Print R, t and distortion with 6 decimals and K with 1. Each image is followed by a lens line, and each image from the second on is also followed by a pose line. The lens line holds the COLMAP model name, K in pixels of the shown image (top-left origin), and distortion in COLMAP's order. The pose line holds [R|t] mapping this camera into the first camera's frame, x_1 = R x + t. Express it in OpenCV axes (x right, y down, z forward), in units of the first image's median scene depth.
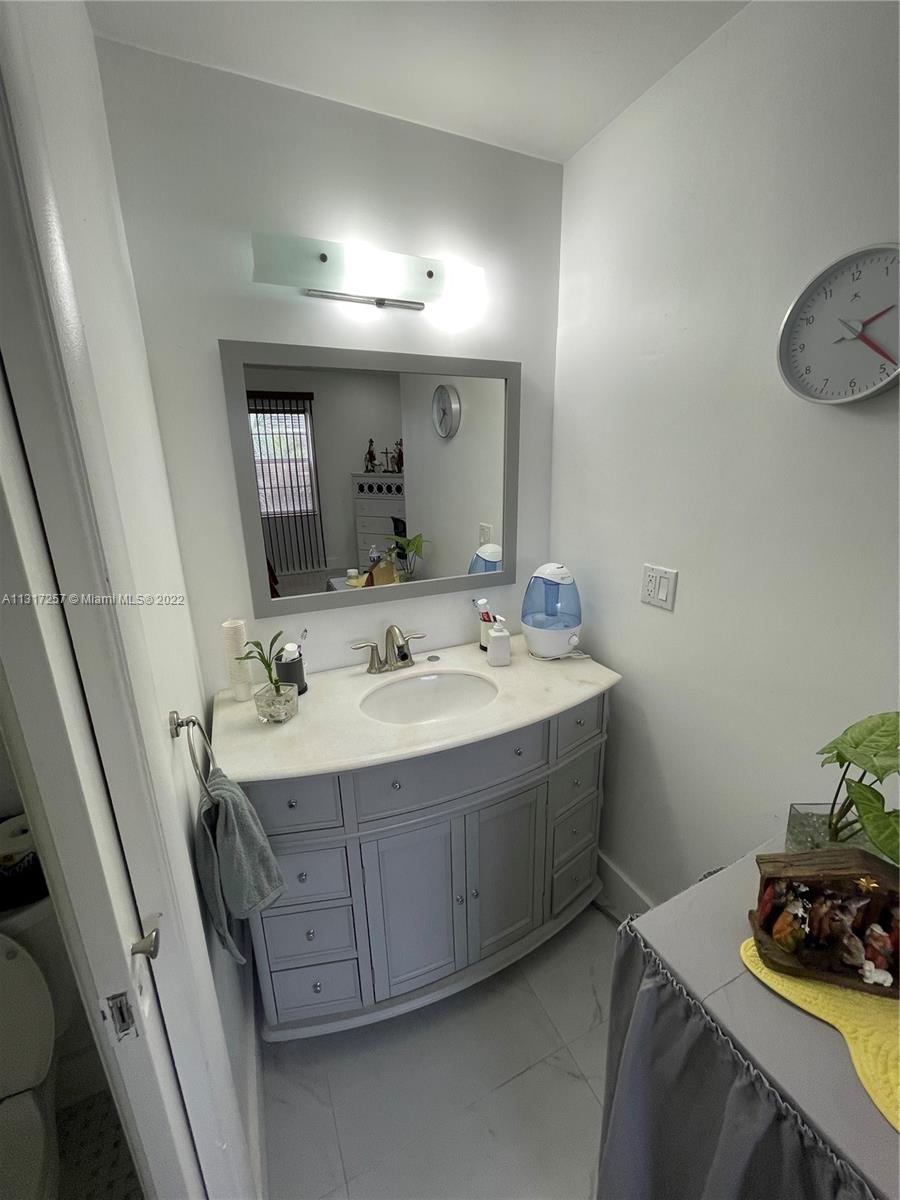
lens RADIAL K [[483.2, 0, 453.5], [0, 483.2, 594.1], [0, 0, 1]] dist [-0.001235, 0.001176]
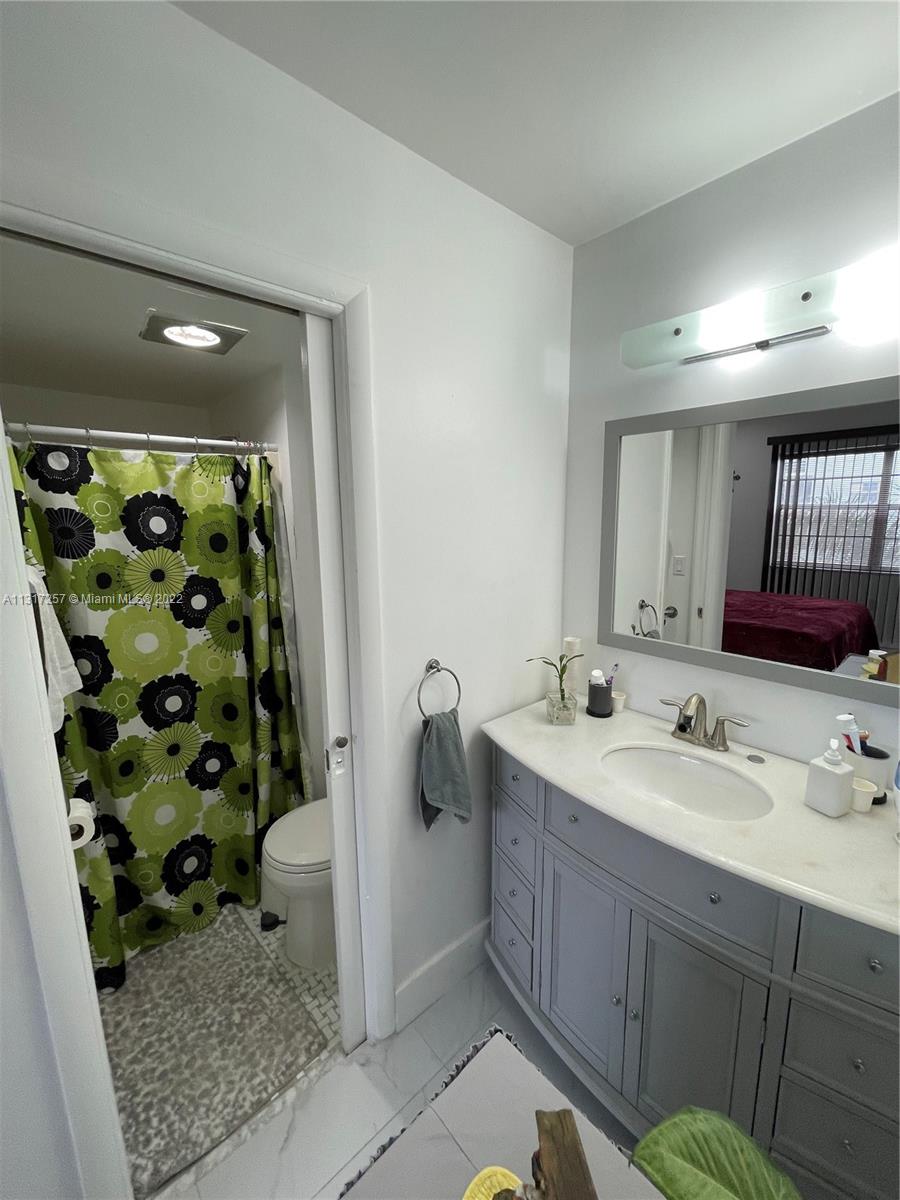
lens RADIAL K [[483.2, 0, 453.8], [0, 483.2, 596.3], [0, 0, 1]] dist [-0.001235, 0.001176]
pose [[0.296622, 0.175609, -0.938710, 0.610546], [-0.256911, 0.961385, 0.098670, -0.090416], [0.919789, 0.211897, 0.330284, 0.266721]]
